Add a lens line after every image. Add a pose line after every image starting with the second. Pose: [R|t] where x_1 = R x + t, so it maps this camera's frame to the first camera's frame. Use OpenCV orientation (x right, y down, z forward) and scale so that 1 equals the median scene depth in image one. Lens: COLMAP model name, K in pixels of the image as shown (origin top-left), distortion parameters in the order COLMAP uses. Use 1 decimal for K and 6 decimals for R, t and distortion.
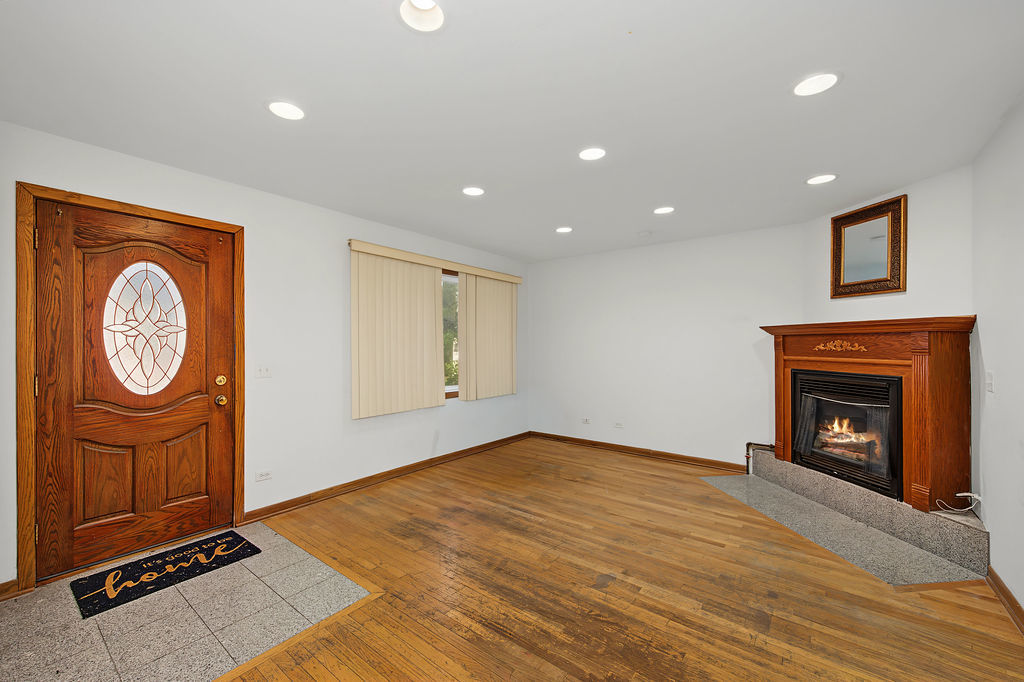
lens RADIAL K [[405.3, 0, 512.0], [0, 405.3, 346.4], [0, 0, 1]] dist [0.011511, 0.000057]
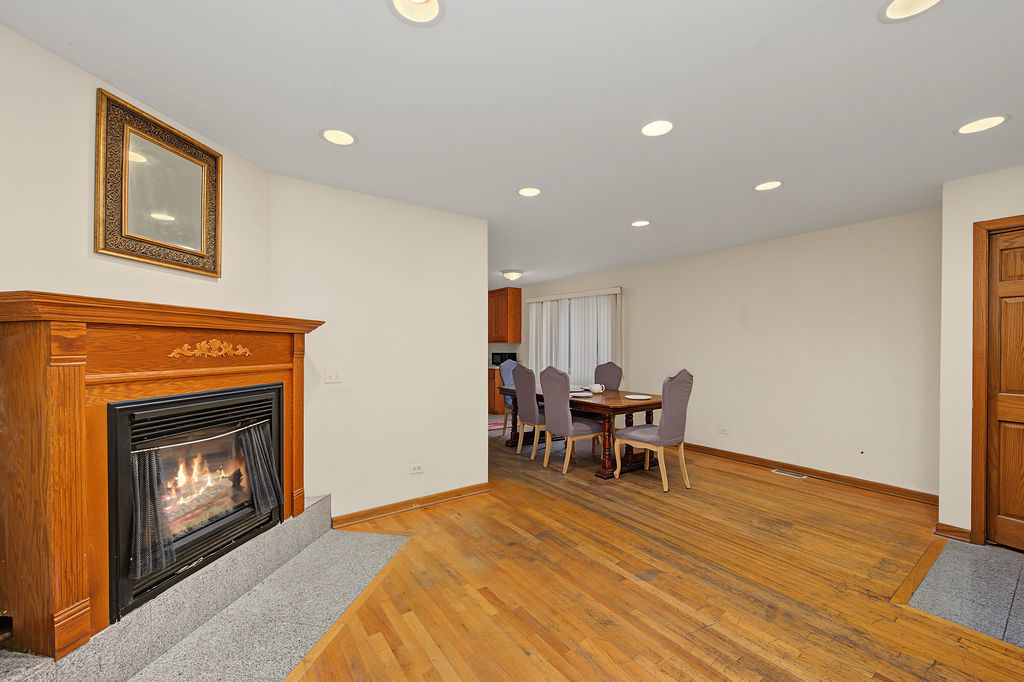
lens RADIAL K [[405.3, 0, 513.0], [0, 405.3, 346.0], [0, 0, 1]] dist [0.011511, 0.000057]
pose [[-0.959832, 0.002770, 0.280563, 0.225824], [0.001675, 0.999990, -0.004143, -0.002344], [-0.280571, -0.003507, -0.959827, 1.791668]]
